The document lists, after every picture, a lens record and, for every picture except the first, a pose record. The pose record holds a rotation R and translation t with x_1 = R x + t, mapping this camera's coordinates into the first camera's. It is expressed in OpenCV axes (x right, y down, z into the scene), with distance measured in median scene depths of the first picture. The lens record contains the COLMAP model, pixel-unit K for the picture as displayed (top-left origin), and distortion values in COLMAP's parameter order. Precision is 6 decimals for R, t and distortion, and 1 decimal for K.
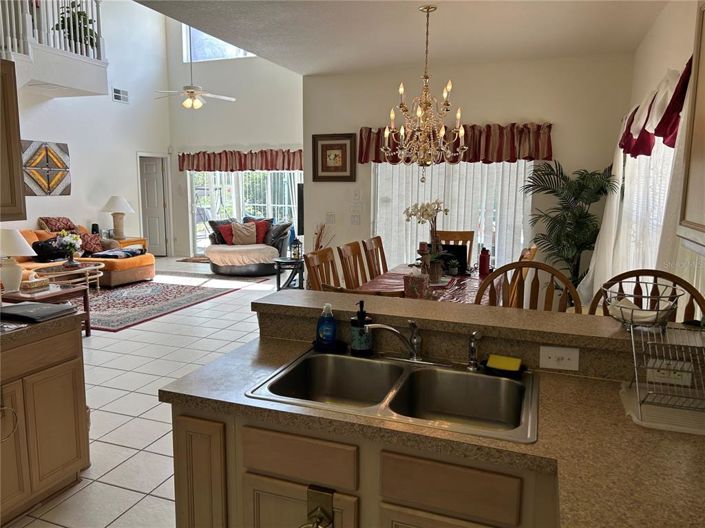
lens RADIAL K [[525.7, 0, 347.1], [0, 525.7, 263.3], [0, 0, 1]] dist [0.036028, -0.038157]
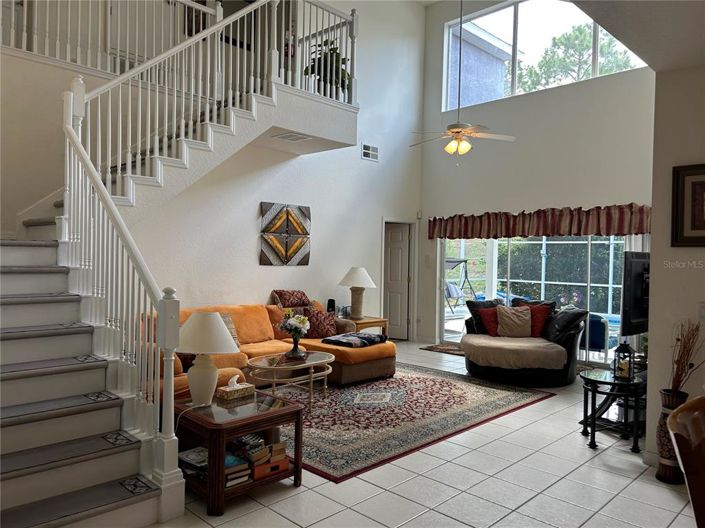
lens RADIAL K [[525.7, 0, 345.4], [0, 525.7, 261.6], [0, 0, 1]] dist [0.036028, -0.038157]
pose [[0.906420, 0.013743, -0.422153, -0.112215], [-0.073606, 0.989317, -0.125834, -0.033057], [0.415914, 0.145132, 0.897748, 0.269096]]
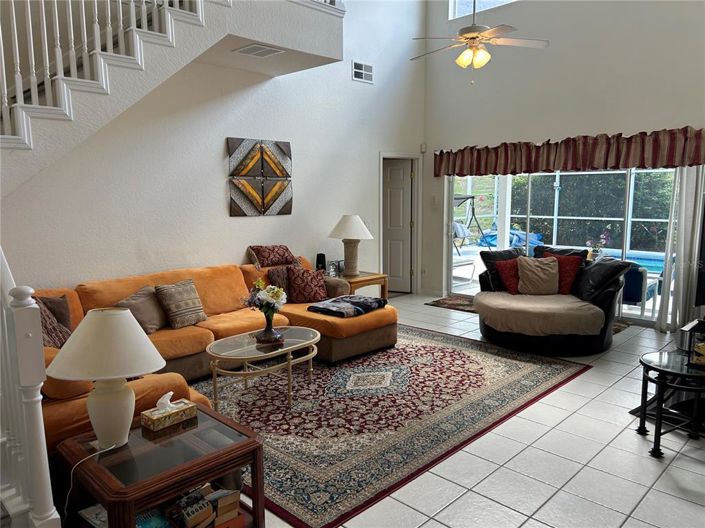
lens RADIAL K [[525.7, 0, 352.6], [0, 525.7, 264.7], [0, 0, 1]] dist [0.036028, -0.038157]
pose [[0.910699, 0.041346, -0.410996, -0.157043], [-0.044569, 0.999005, 0.001744, -0.067686], [0.410659, 0.016729, 0.911635, 0.400661]]
